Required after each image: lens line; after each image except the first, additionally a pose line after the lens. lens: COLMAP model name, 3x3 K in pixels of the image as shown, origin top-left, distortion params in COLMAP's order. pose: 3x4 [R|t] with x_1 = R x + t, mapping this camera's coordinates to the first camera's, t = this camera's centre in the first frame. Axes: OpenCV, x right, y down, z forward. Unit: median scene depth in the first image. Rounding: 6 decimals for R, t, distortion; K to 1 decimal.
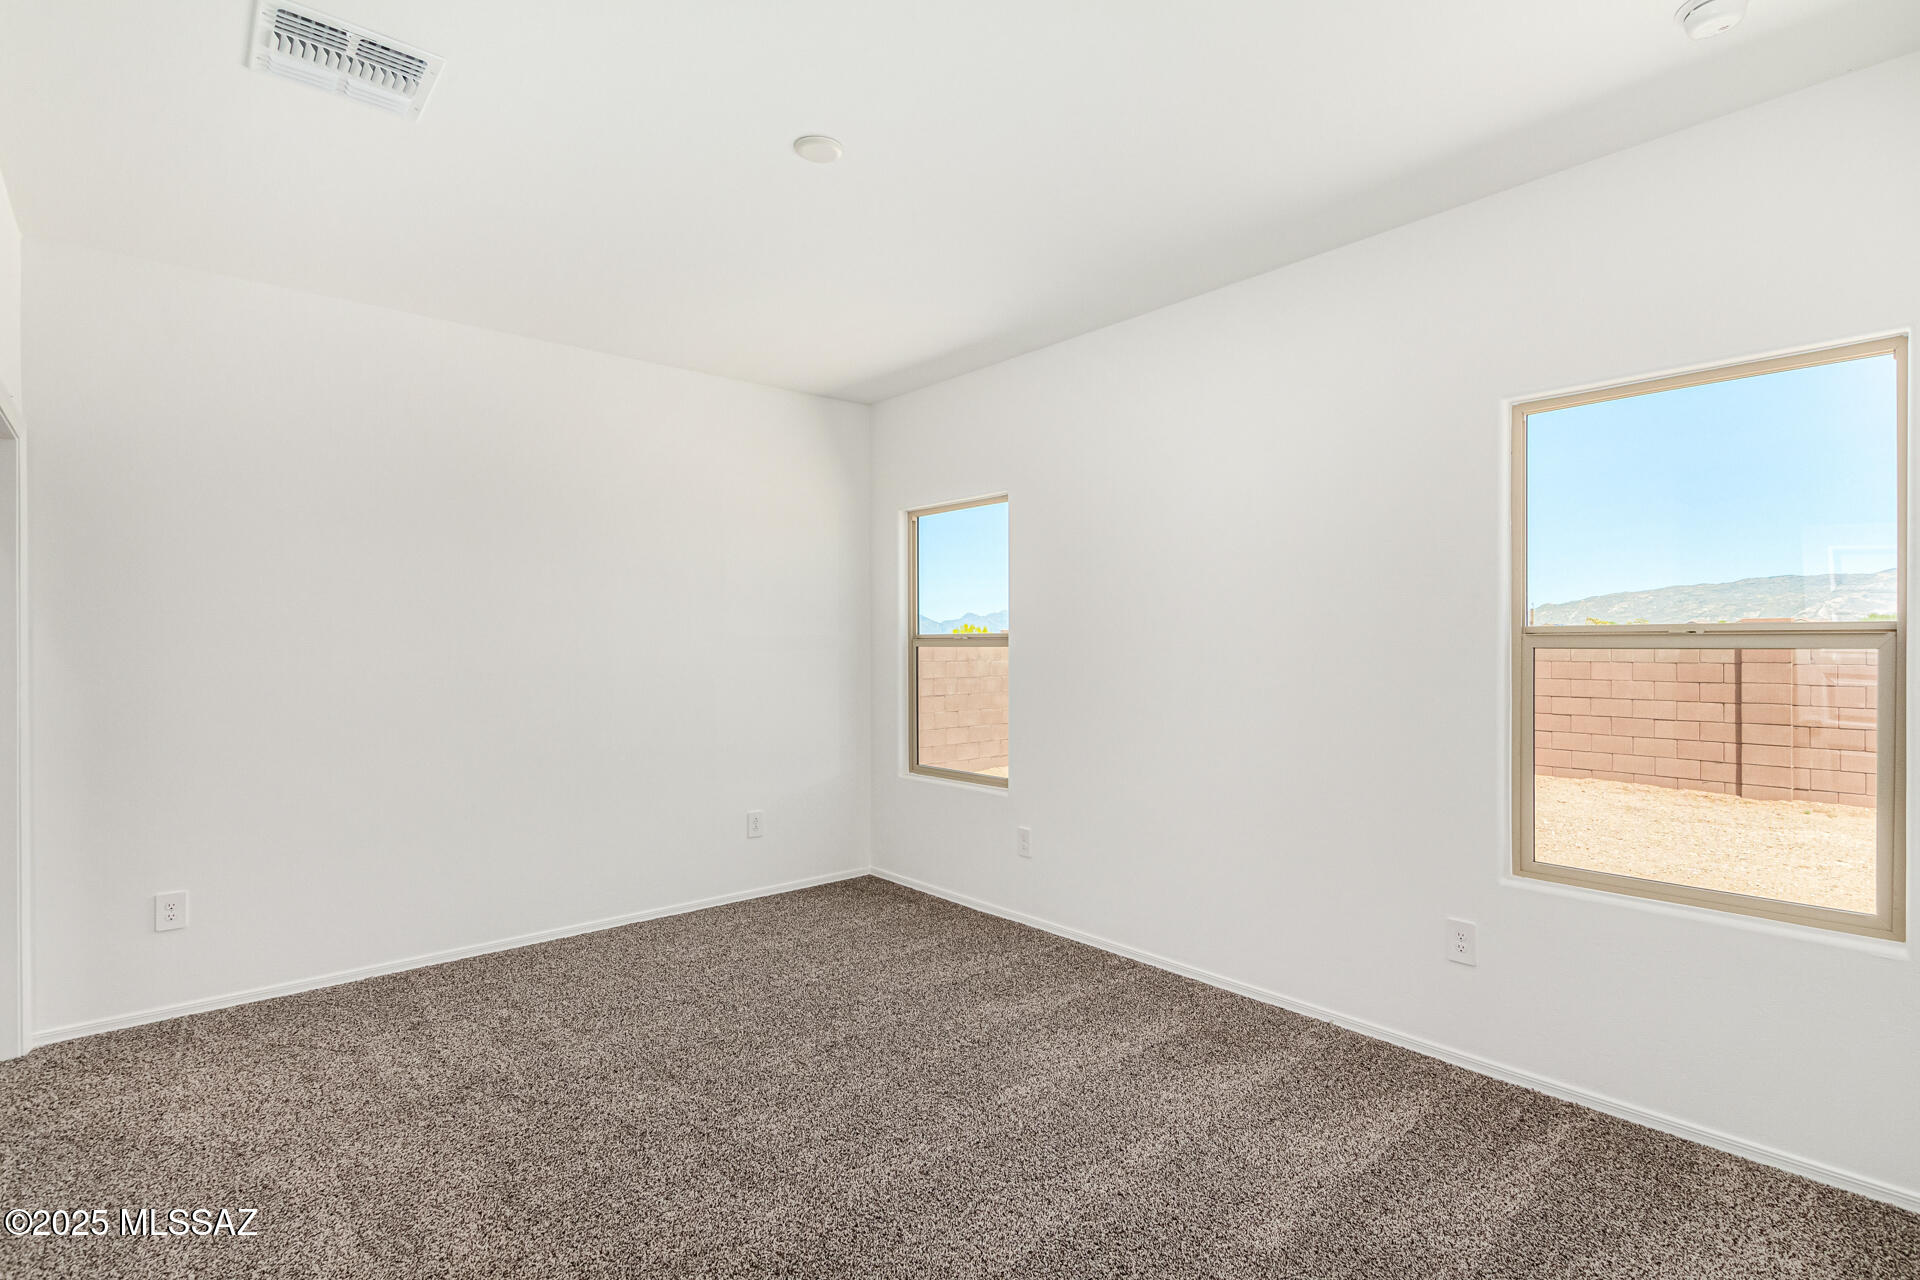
lens RADIAL K [[940.8, 0, 953.0], [0, 940.8, 653.7], [0, 0, 1]] dist [0.021062, 0.000075]
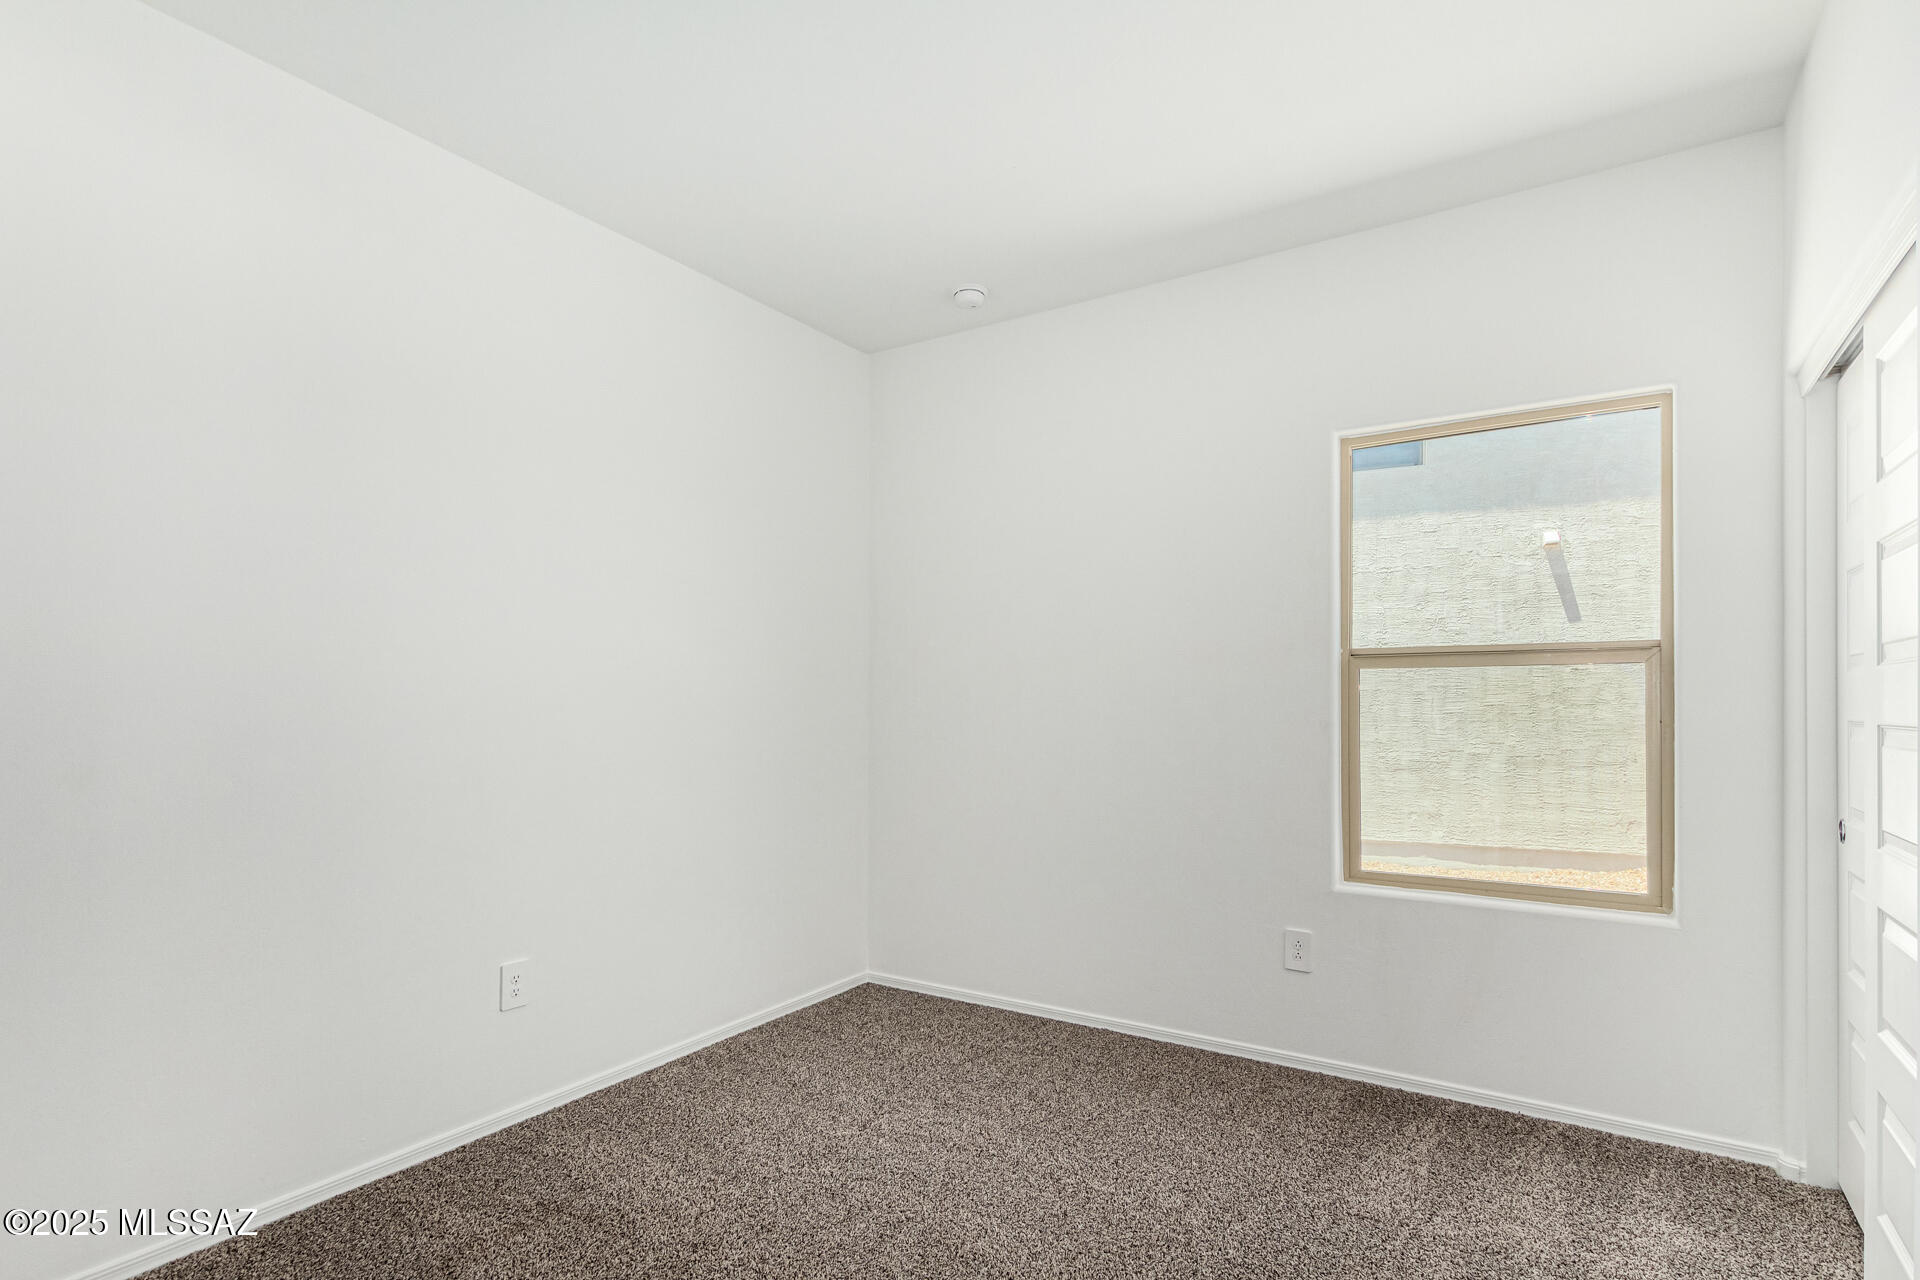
lens RADIAL K [[928.6, 0, 966.5], [0, 928.6, 687.7], [0, 0, 1]] dist [-0.000443, -0.000119]
pose [[0.953660, -0.025014, 0.299844, -0.154065], [0.024154, 0.999687, 0.006575, -0.002251], [-0.299914, 0.000972, 0.953966, 0.179950]]
